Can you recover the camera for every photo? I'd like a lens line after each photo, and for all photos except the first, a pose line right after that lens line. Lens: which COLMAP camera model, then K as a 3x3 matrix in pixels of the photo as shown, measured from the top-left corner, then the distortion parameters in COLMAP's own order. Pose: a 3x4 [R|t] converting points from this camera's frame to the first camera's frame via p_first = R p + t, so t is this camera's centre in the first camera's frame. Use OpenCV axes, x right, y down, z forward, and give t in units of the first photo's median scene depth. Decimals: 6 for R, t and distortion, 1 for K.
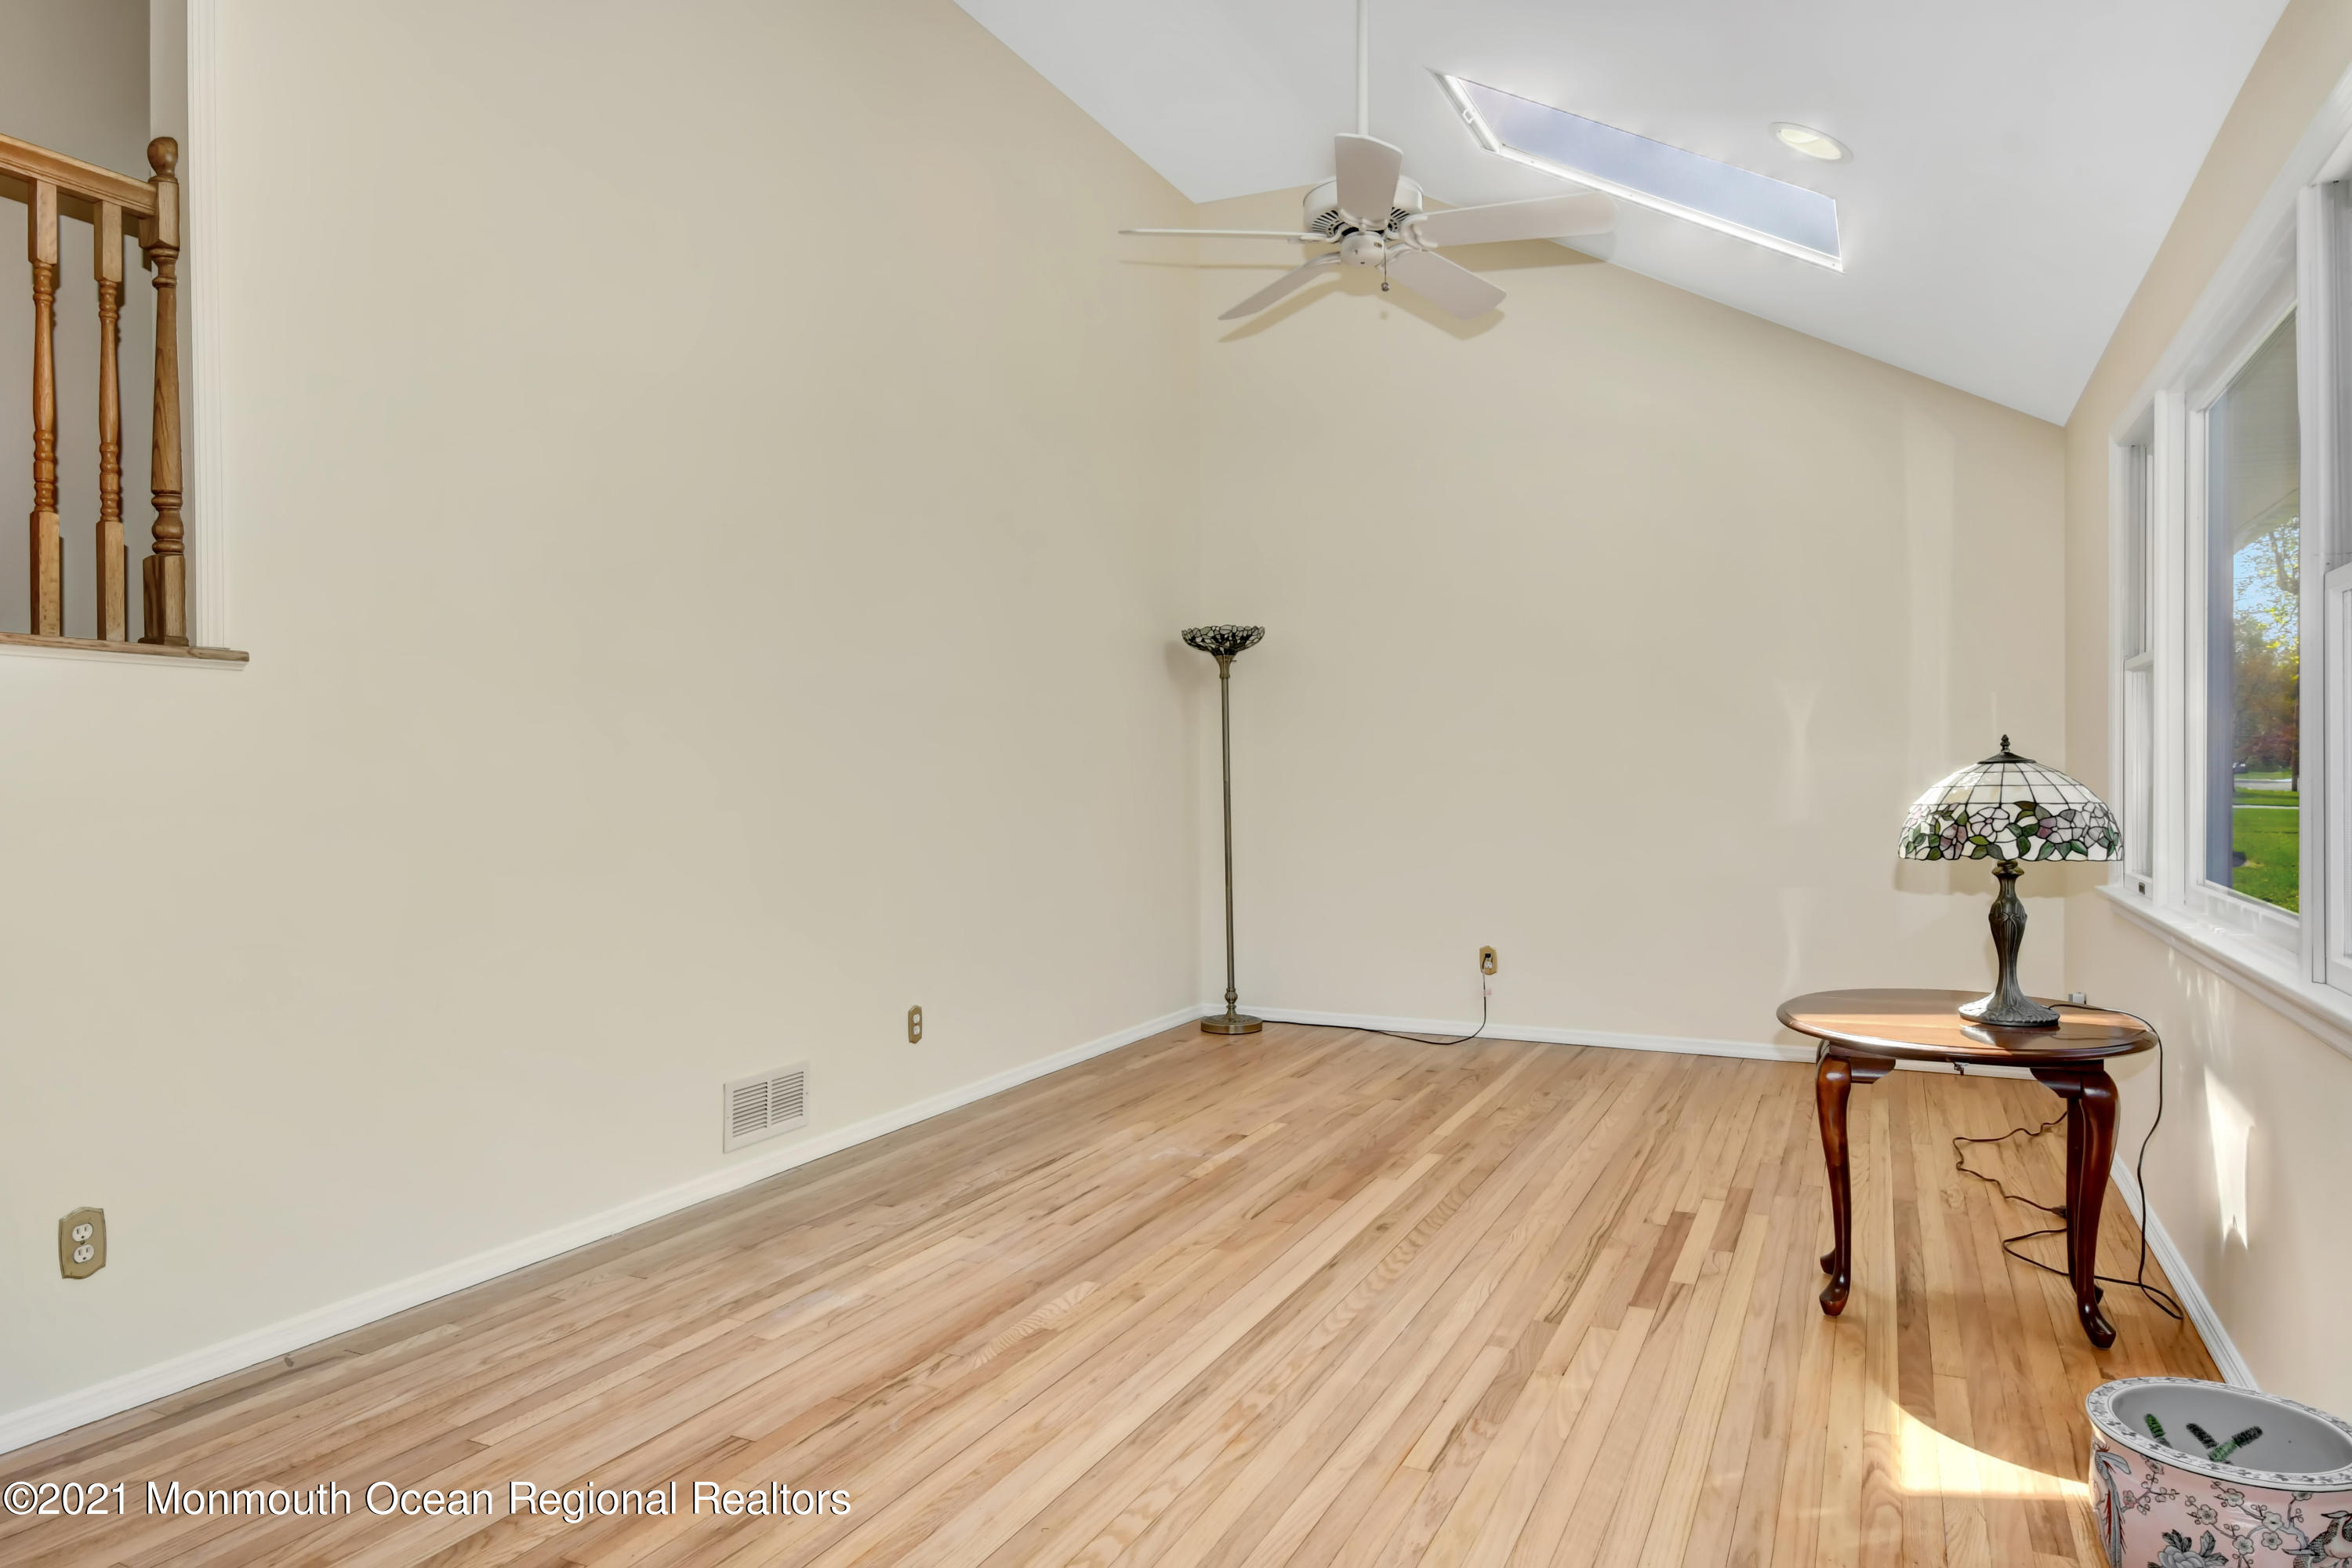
lens RADIAL K [[1452.6, 0, 1191.1], [0, 1452.6, 781.2], [0, 0, 1]] dist [0.024114, -0.026835]
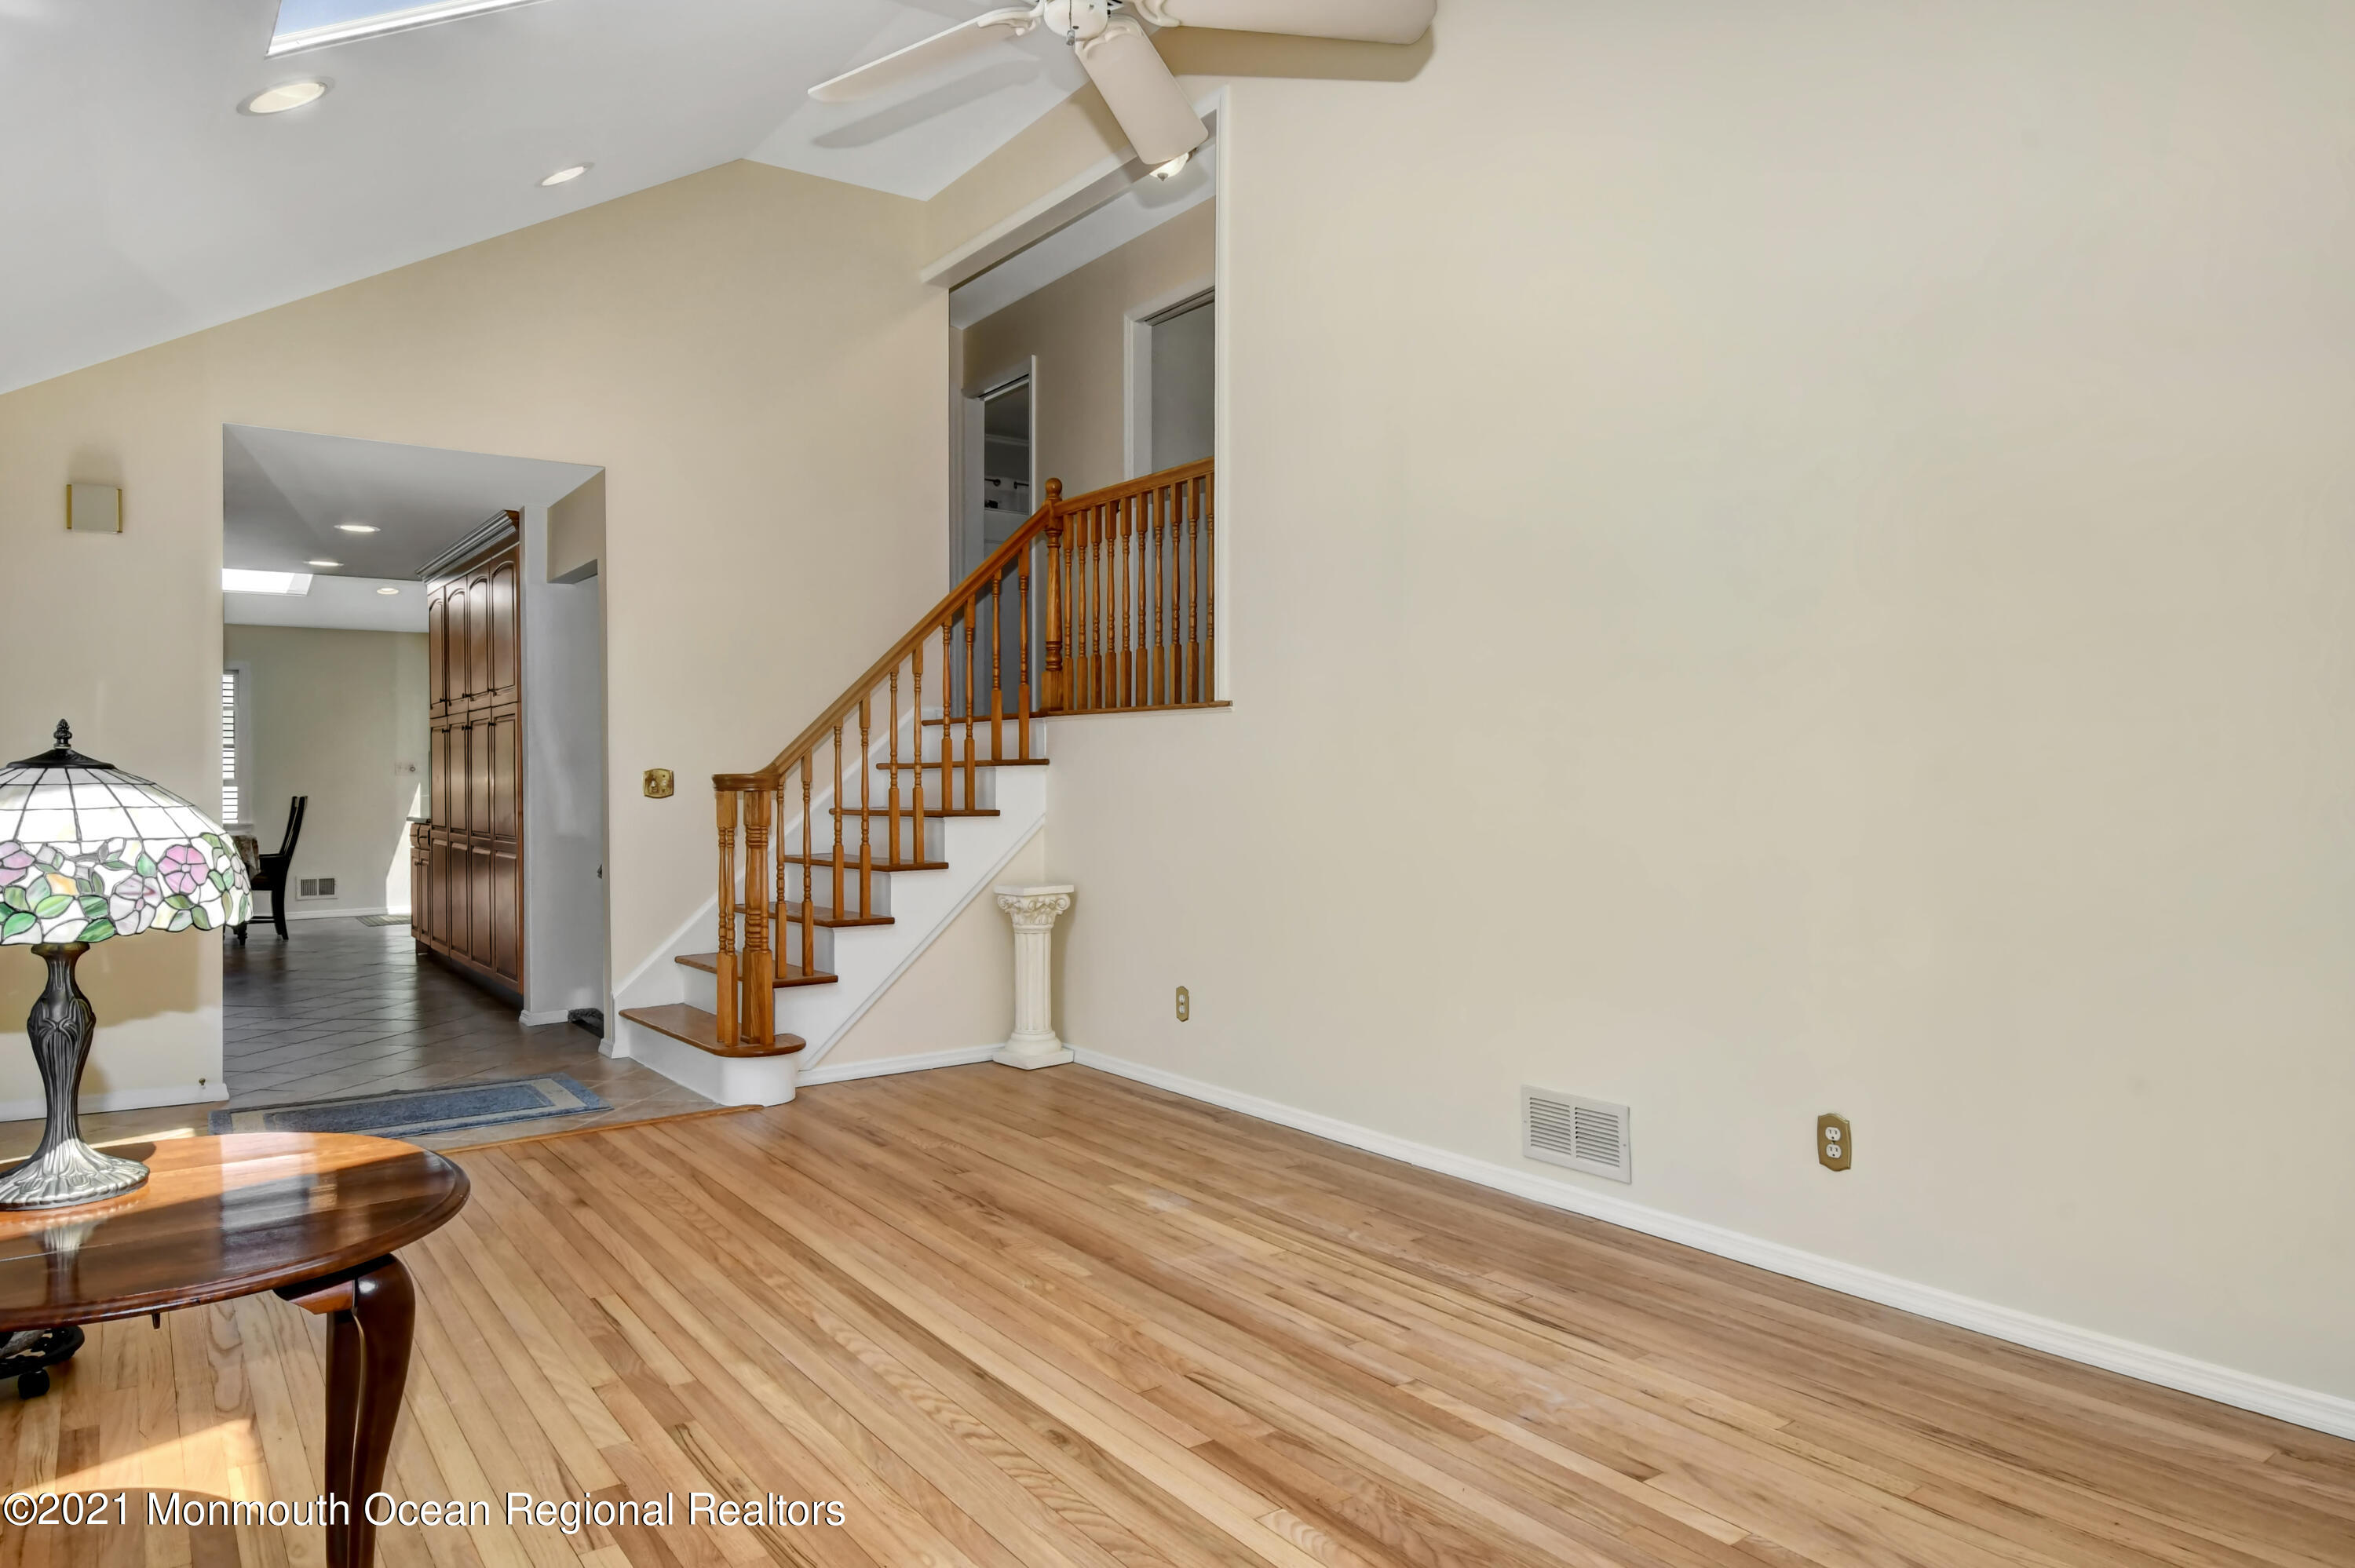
lens RADIAL K [[1454.3, 0, 1192.6], [0, 1454.3, 781.2], [0, 0, 1]] dist [0.024114, -0.026835]
pose [[-0.476931, 0.012257, -0.878855, 0.780763], [0.005329, 0.999925, 0.011053, -0.010730], [0.878925, 0.000589, -0.476960, 1.542169]]
